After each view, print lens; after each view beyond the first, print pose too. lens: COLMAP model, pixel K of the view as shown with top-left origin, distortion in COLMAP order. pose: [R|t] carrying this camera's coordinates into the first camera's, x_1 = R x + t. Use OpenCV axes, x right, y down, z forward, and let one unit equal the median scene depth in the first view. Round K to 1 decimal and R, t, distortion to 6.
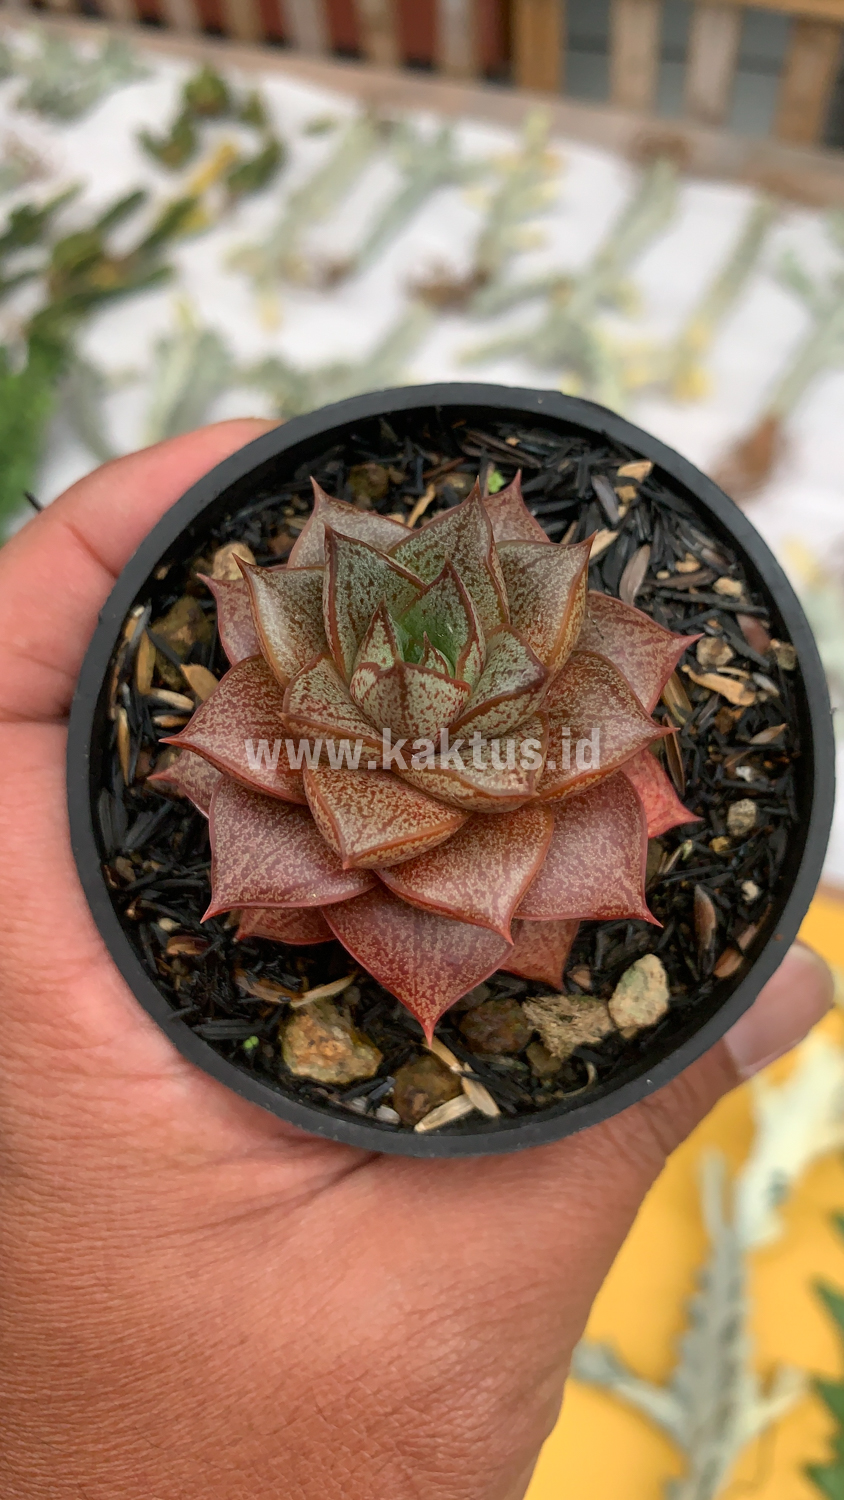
lens RADIAL K [[1176.9, 0, 426.8], [0, 1176.9, 751.9], [0, 0, 1]] dist [0.073853, -0.005886]
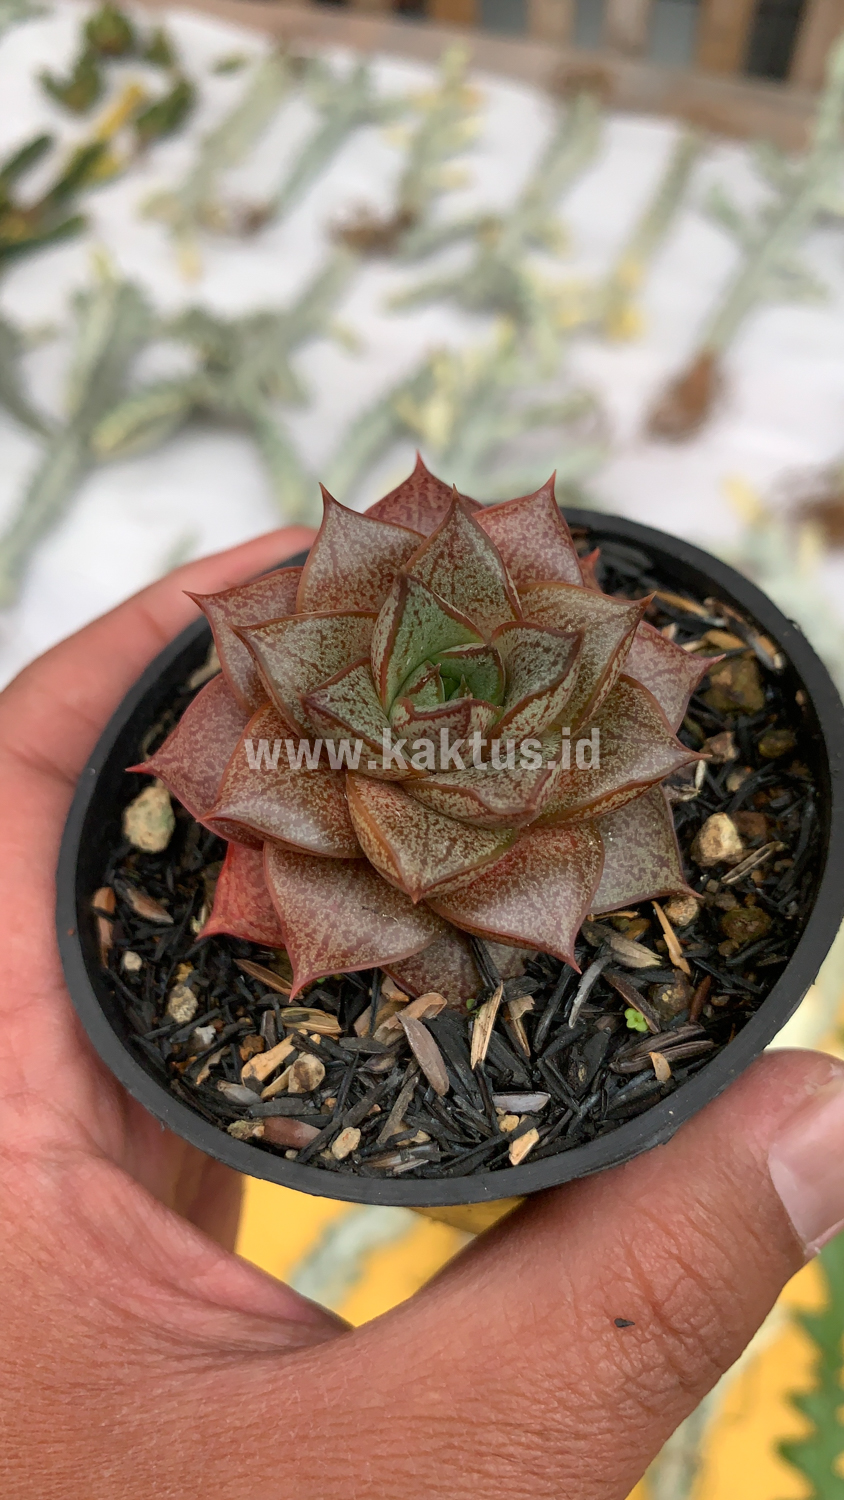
lens RADIAL K [[1204.4, 0, 422.9], [0, 1204.4, 764.3], [0, 0, 1]] dist [0.070191, 0.000854]
pose [[-0.672124, 0.710567, -0.208194, 0.208446], [-0.675691, -0.473617, 0.564915, -0.530855], [0.302806, 0.520368, 0.798452, 0.208232]]
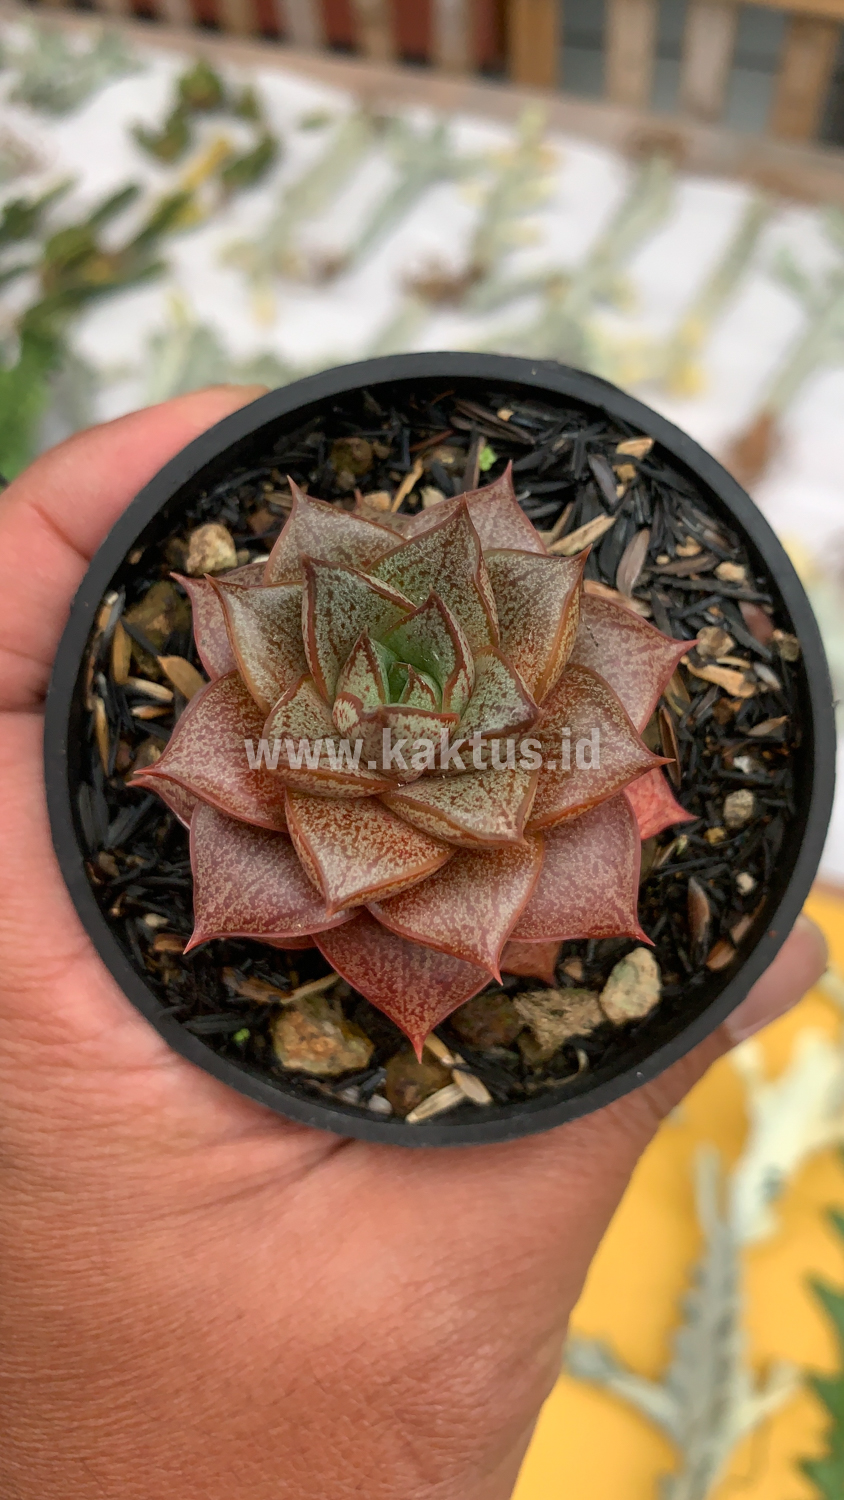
lens RADIAL K [[1176.1, 0, 436.2], [0, 1176.1, 749.2], [0, 0, 1]] dist [0.084170, -0.000627]
pose [[0.999951, -0.006997, 0.007016, 0.010071], [0.006085, 0.992461, 0.122411, -0.117801], [-0.007819, -0.122362, 0.992455, 0.038325]]
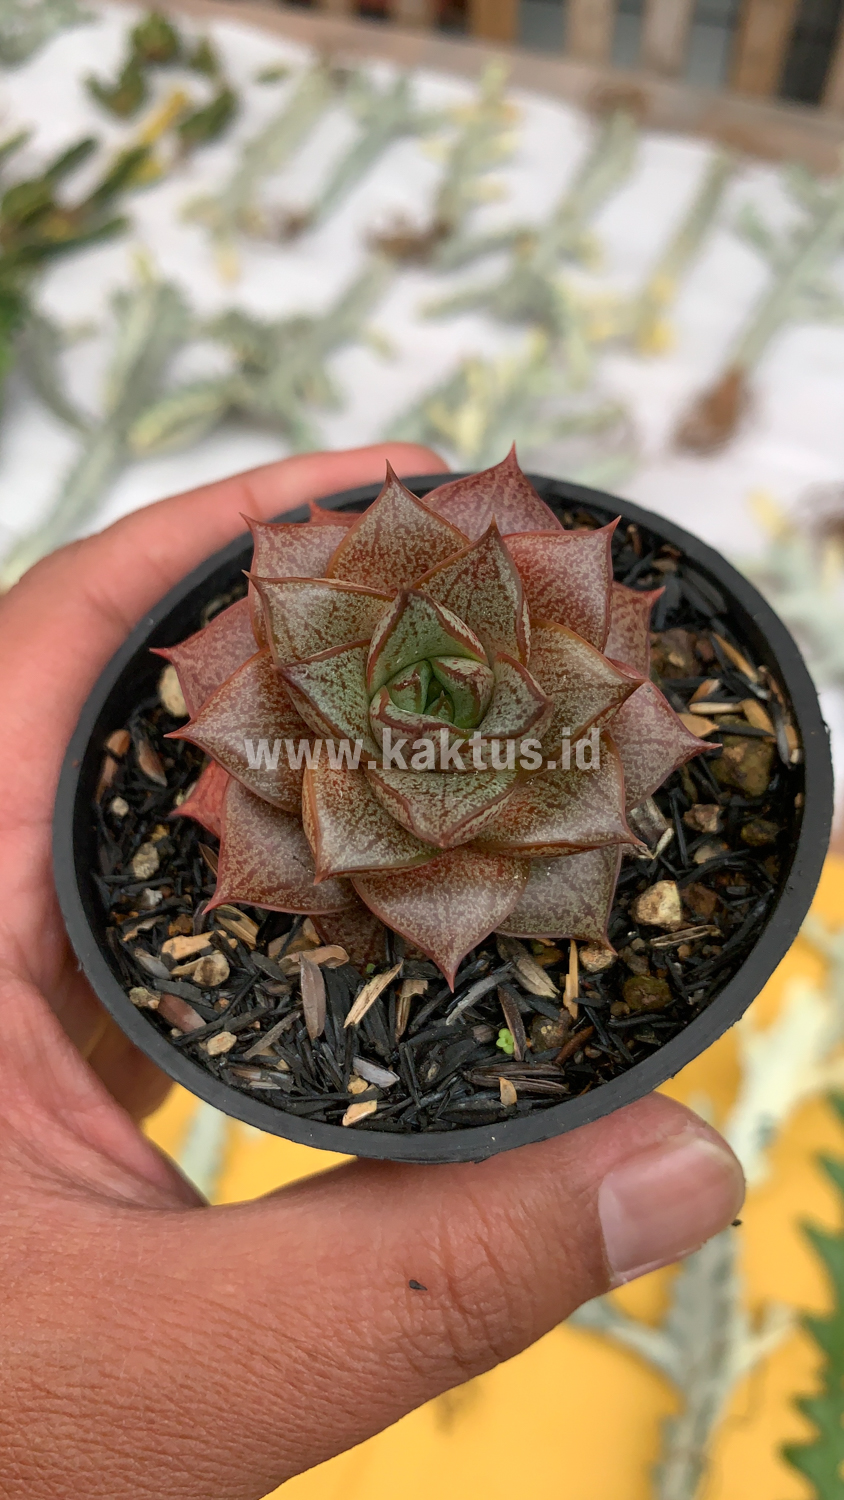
lens RADIAL K [[1185.1, 0, 422.0], [0, 1185.1, 750.0], [0, 0, 1]] dist [0.094806, 0.001950]
pose [[-0.892082, 0.451373, -0.021261, 0.034467], [-0.385146, -0.734900, 0.558197, -0.548759], [0.236331, 0.506146, 0.829436, 0.164727]]
